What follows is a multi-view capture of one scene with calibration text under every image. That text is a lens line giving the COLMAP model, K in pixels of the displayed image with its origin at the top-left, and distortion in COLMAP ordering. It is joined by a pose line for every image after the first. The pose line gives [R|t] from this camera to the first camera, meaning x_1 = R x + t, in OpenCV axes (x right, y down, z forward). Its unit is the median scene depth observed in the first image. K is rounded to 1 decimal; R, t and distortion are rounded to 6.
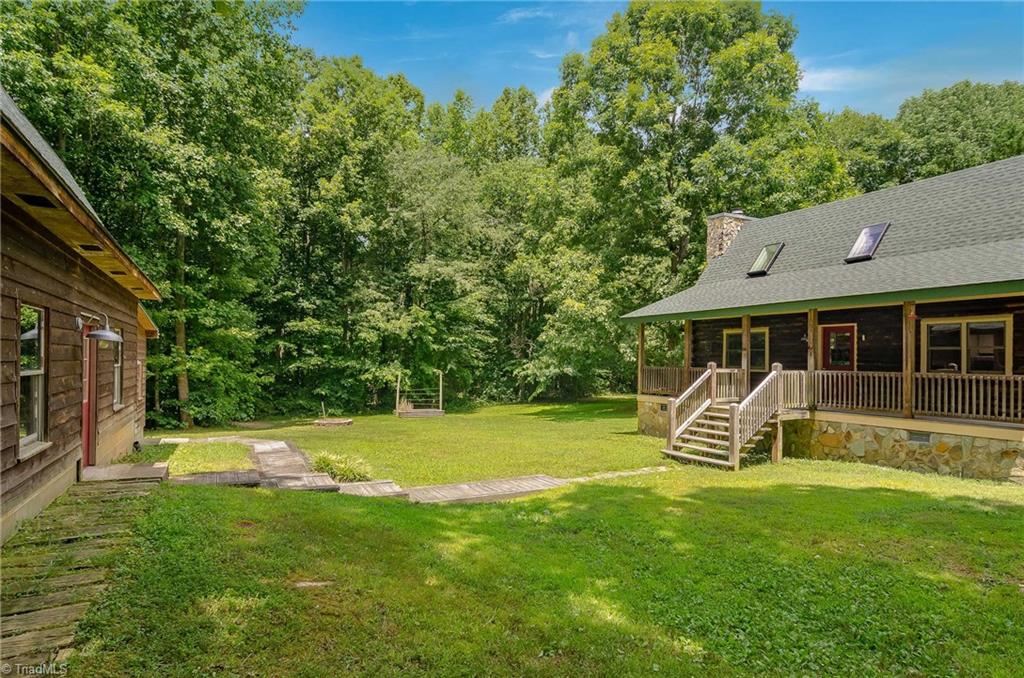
lens RADIAL K [[538.9, 0, 508.7], [0, 538.9, 357.1], [0, 0, 1]] dist [-0.002665, -0.001541]
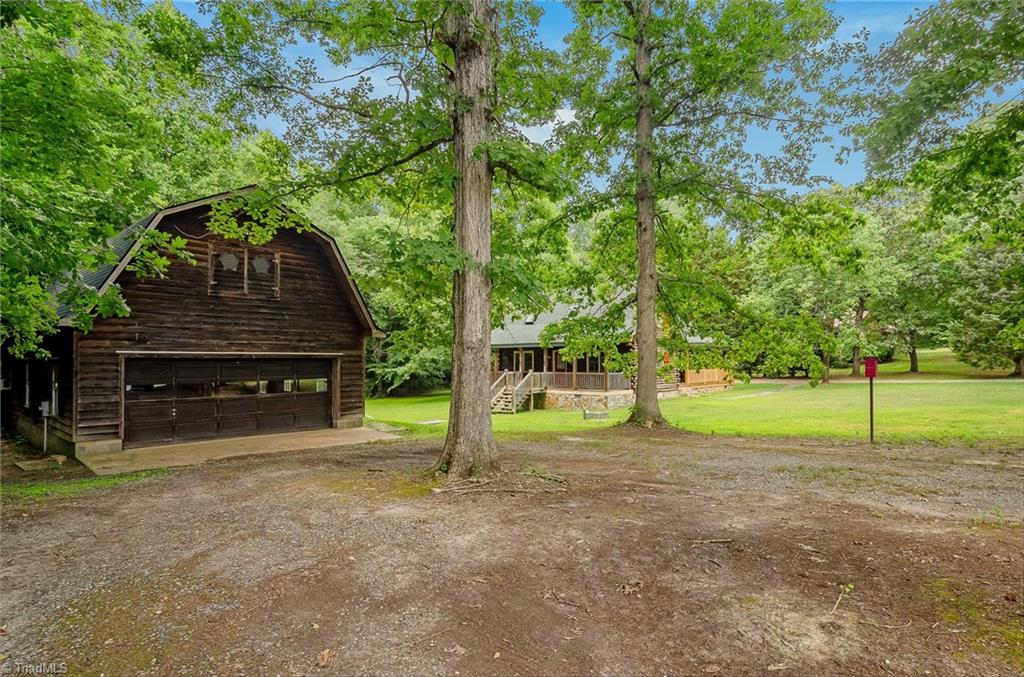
lens RADIAL K [[549.7, 0, 509.9], [0, 549.7, 348.8], [0, 0, 1]] dist [0.002199, -0.001185]
pose [[0.945842, -0.007303, 0.324545, -0.243792], [0.010508, 0.999912, -0.008126, -0.039496], [-0.324457, 0.011096, 0.945835, -0.818542]]
